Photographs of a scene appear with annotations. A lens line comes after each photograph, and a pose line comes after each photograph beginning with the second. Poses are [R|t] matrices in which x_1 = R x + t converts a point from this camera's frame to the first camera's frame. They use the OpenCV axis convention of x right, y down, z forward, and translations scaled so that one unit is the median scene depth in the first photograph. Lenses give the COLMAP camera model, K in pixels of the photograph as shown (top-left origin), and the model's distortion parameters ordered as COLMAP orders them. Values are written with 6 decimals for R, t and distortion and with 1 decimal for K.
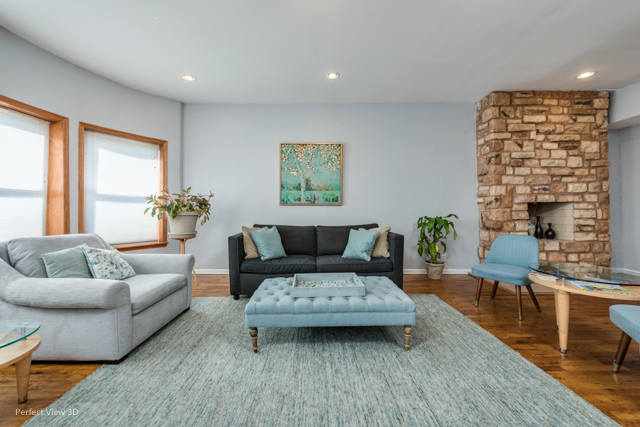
lens RADIAL K [[251.3, 0, 317.4], [0, 251.3, 207.5], [0, 0, 1]] dist [0.001512, -0.000230]
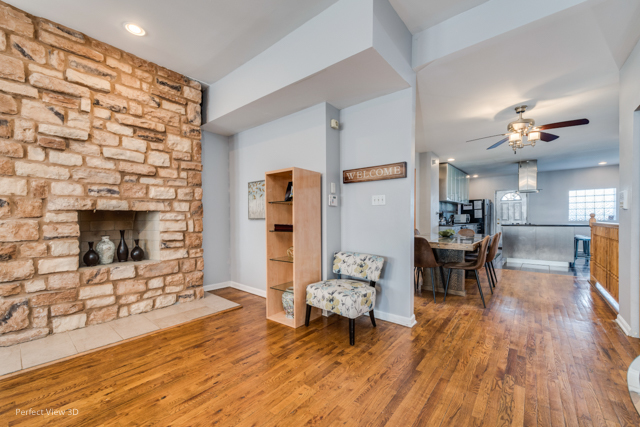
lens RADIAL K [[259.9, 0, 317.9], [0, 259.9, 224.0], [0, 0, 1]] dist [-0.000038, -0.000145]
pose [[0.639357, -0.011614, 0.768822, 0.720198], [-0.010066, 0.999674, 0.023472, -0.005694], [-0.768844, -0.022746, 0.639032, 0.113484]]
